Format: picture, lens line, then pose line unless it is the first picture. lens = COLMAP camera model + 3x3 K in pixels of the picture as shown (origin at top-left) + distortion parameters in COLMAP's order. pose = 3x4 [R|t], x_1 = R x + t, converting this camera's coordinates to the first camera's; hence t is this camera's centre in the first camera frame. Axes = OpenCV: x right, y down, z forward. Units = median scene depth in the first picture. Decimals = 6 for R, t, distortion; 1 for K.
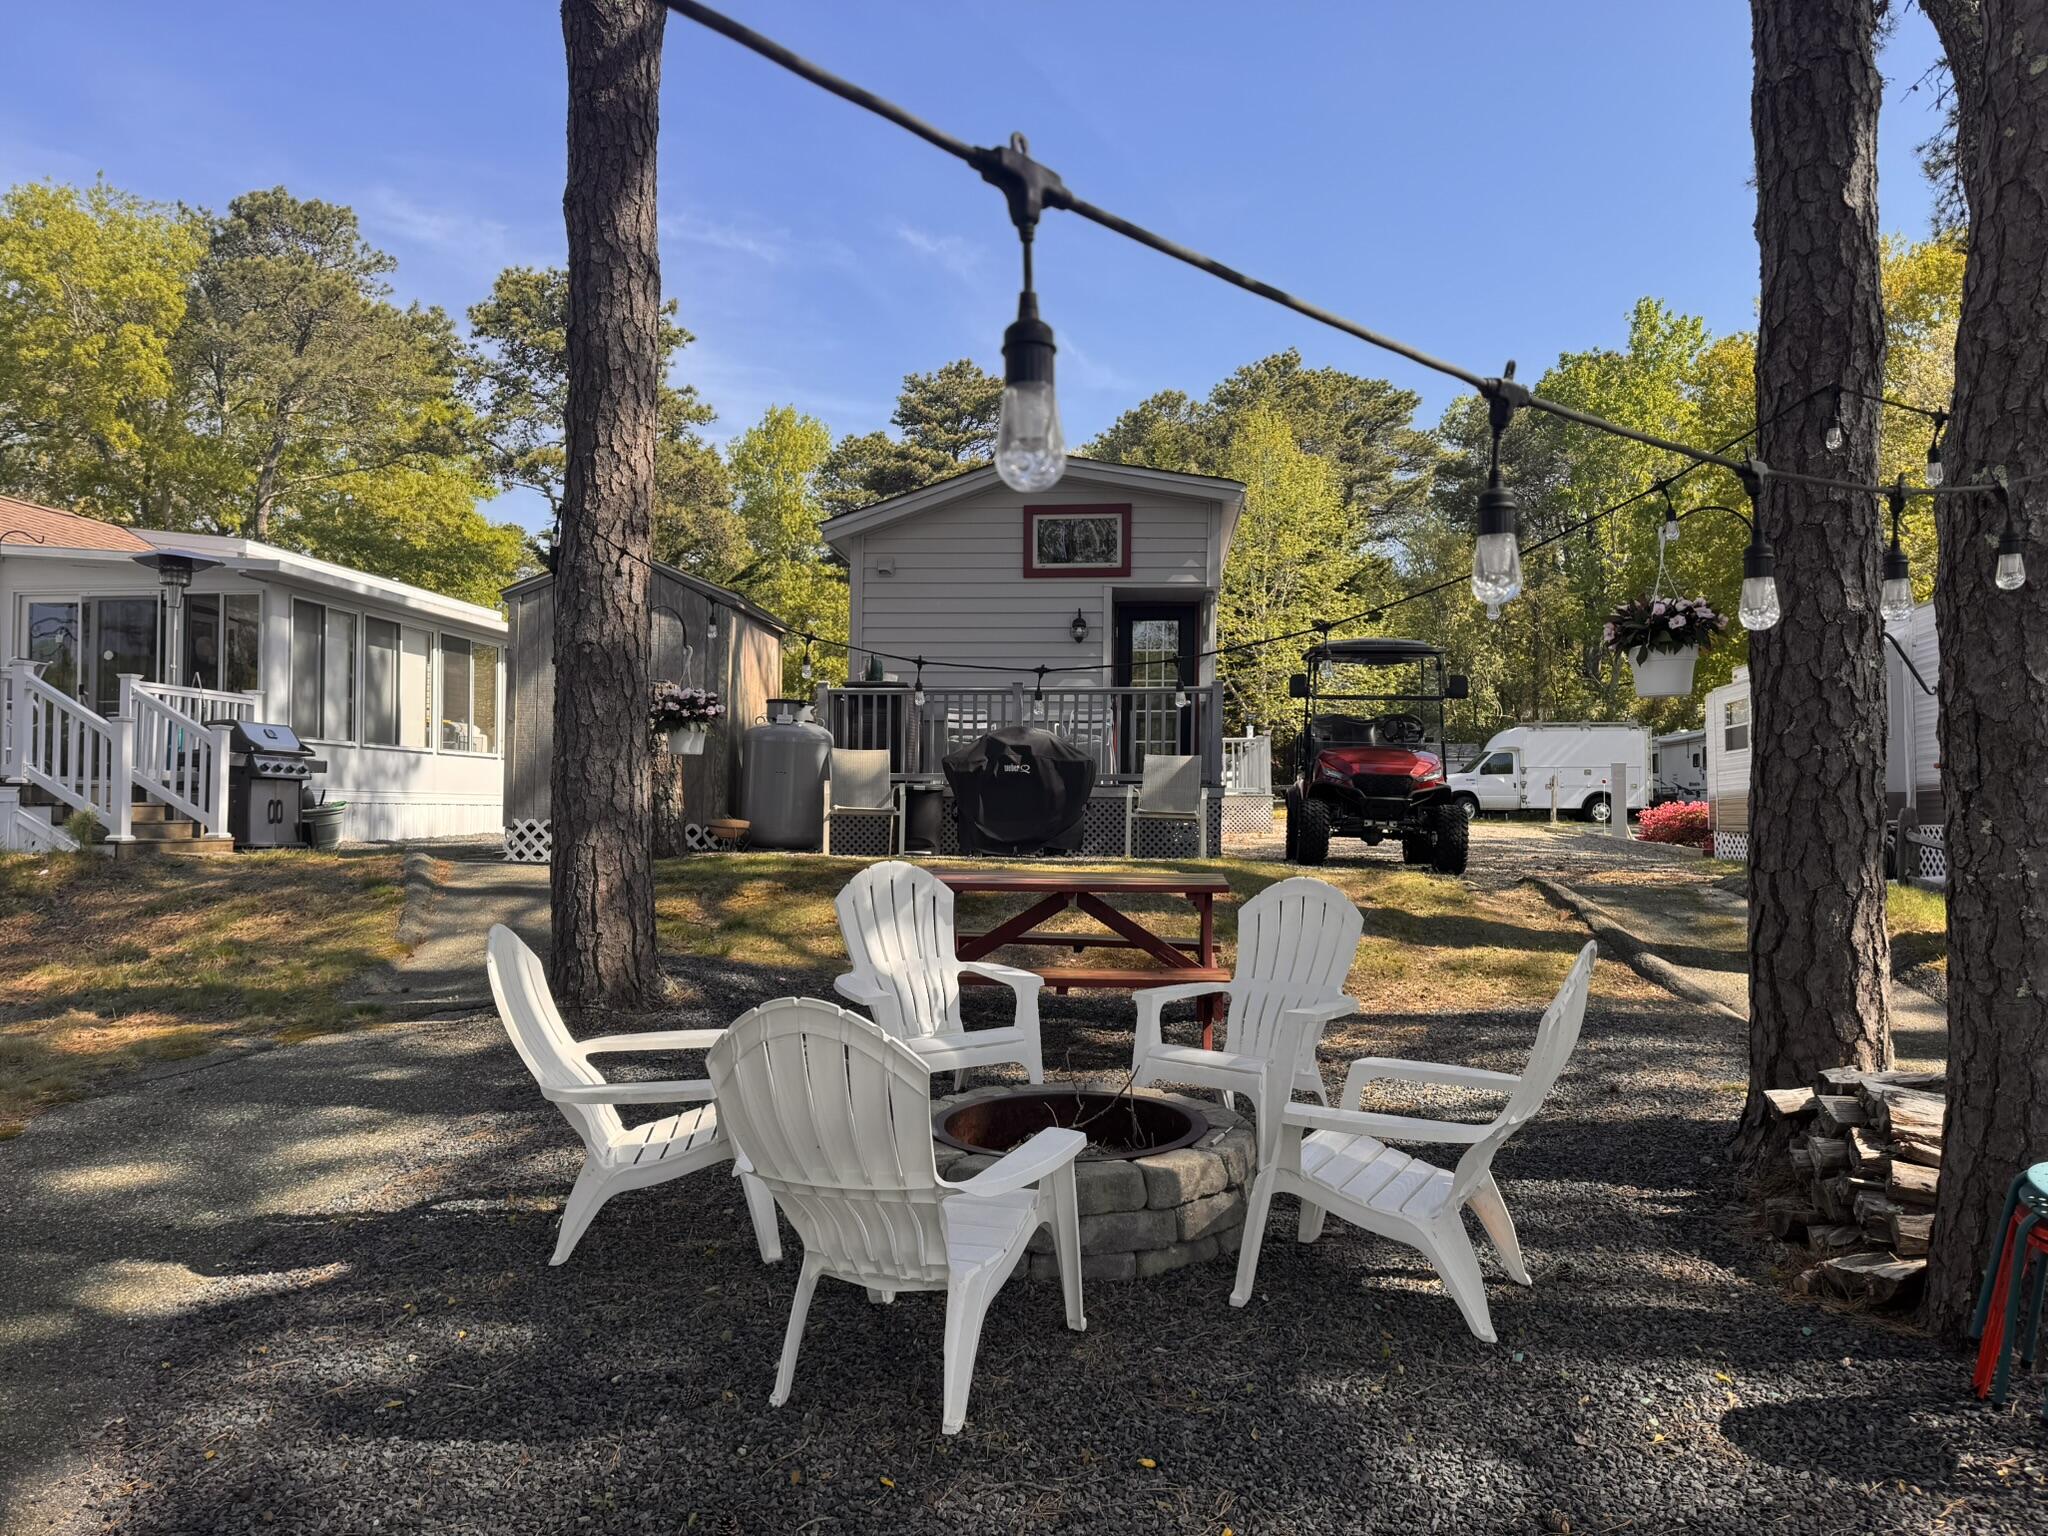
lens RADIAL K [[1402.5, 0, 1075.8], [0, 1402.5, 759.2], [0, 0, 1]] dist [-0.016221, -0.003611]
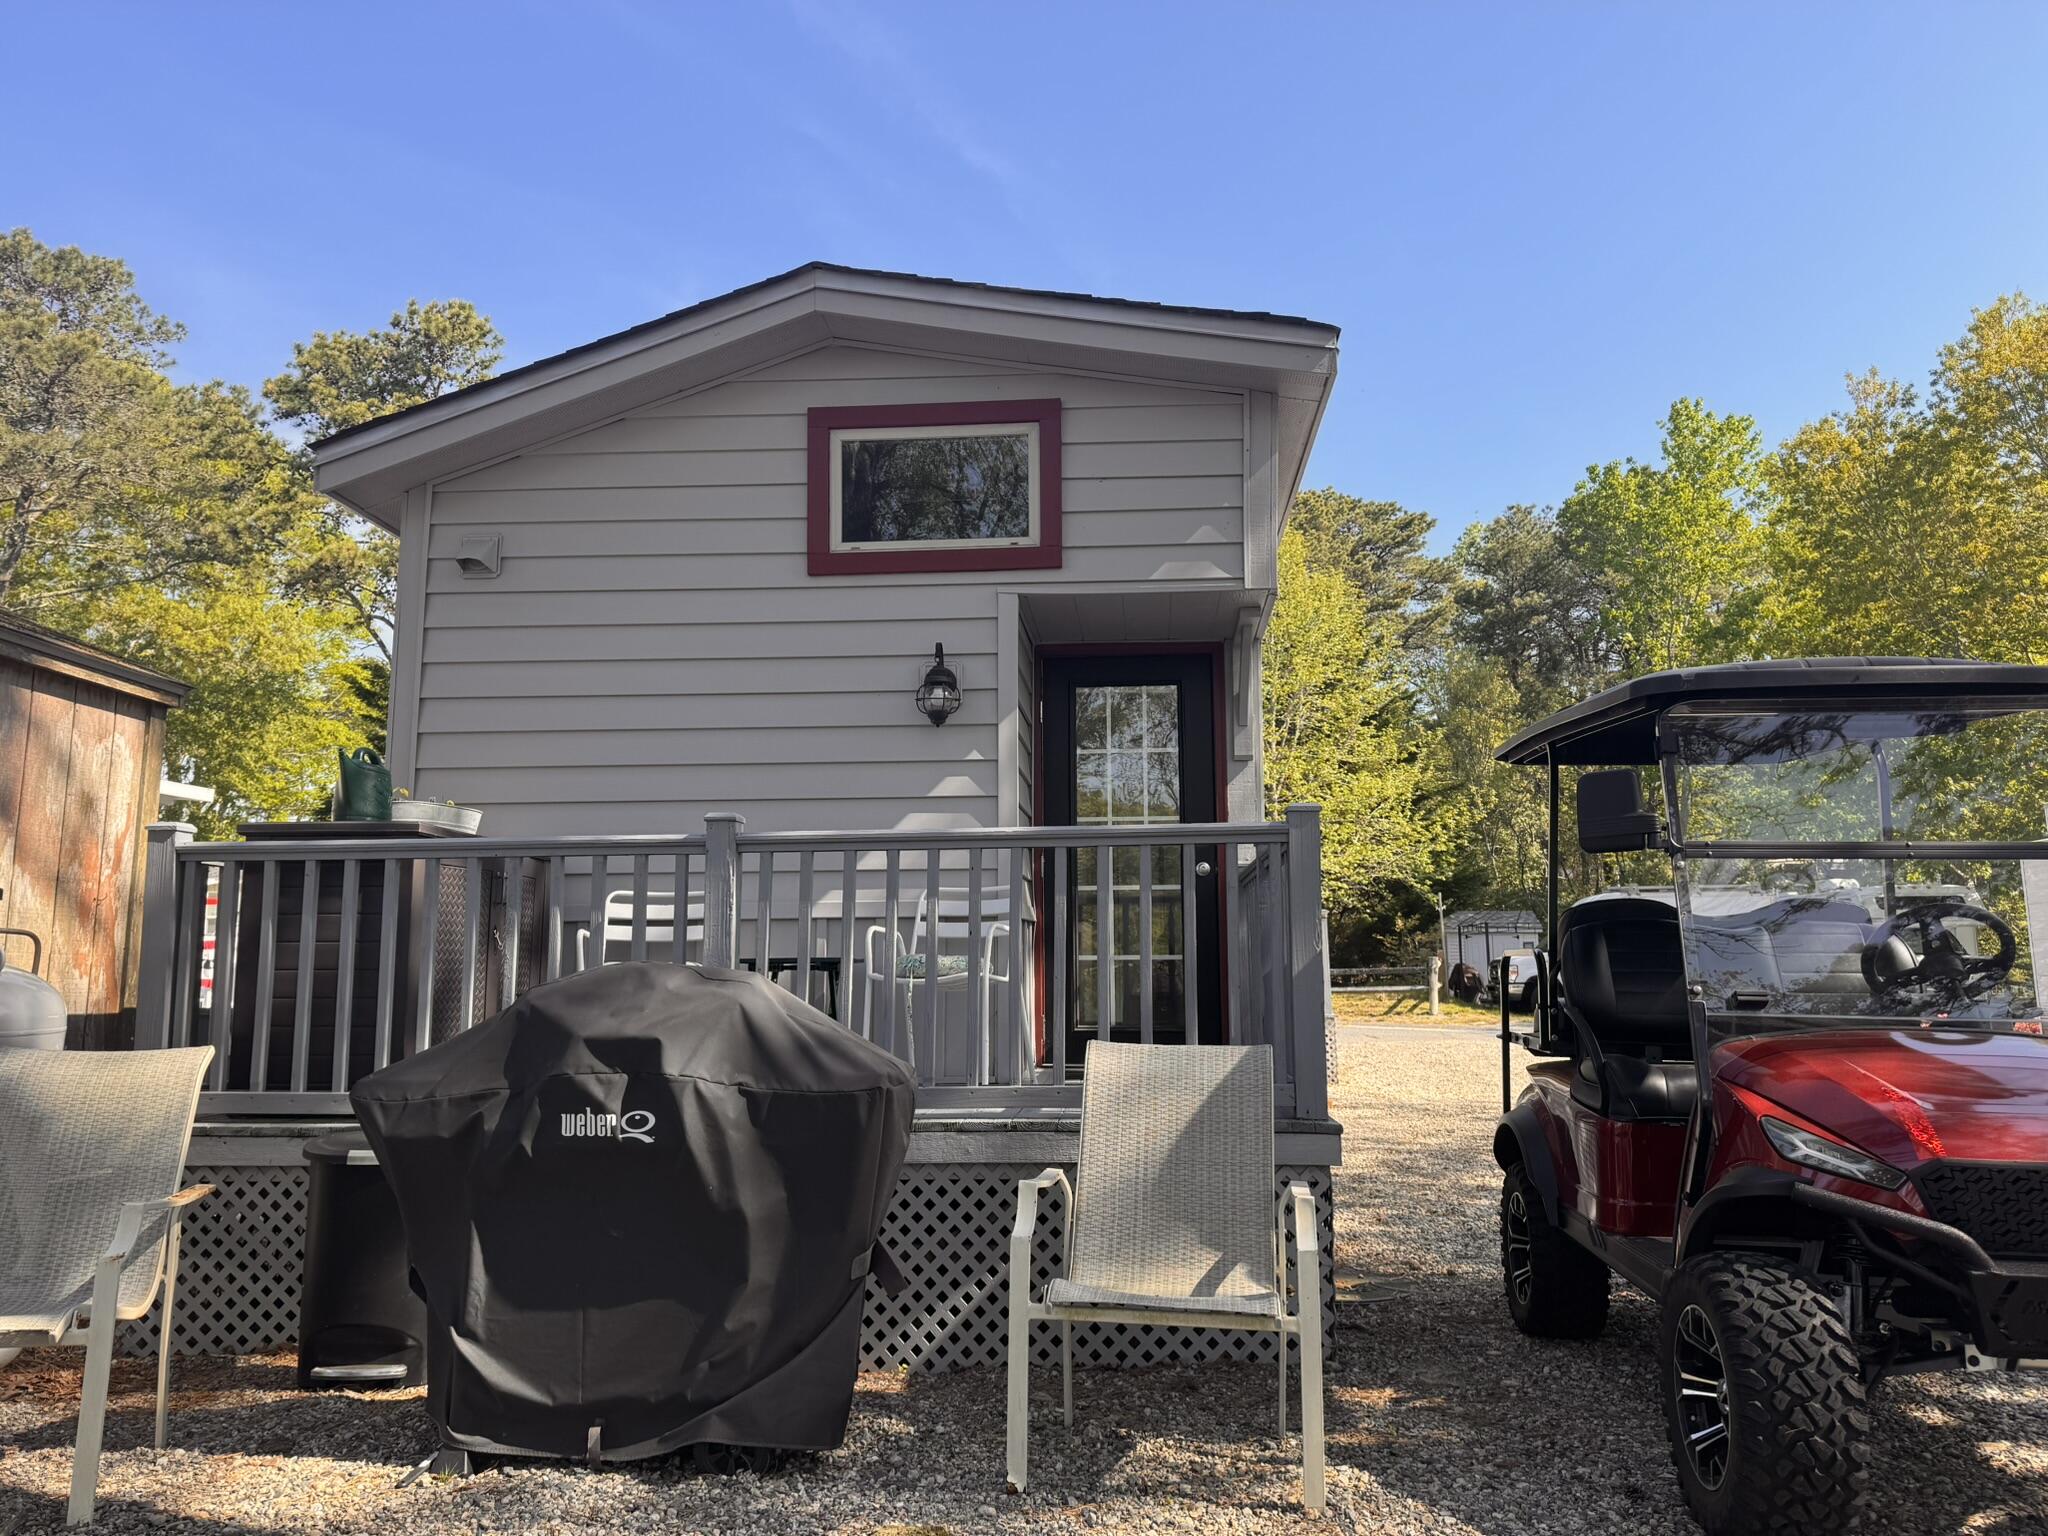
lens RADIAL K [[1420.2, 0, 983.3], [0, 1420.2, 762.1], [0, 0, 1]] dist [0.035655, -0.000623]
pose [[0.998347, -0.016458, -0.055063, 0.015318], [0.010120, 0.993489, -0.113477, -0.010033], [0.056572, 0.112732, 0.992014, 0.236428]]
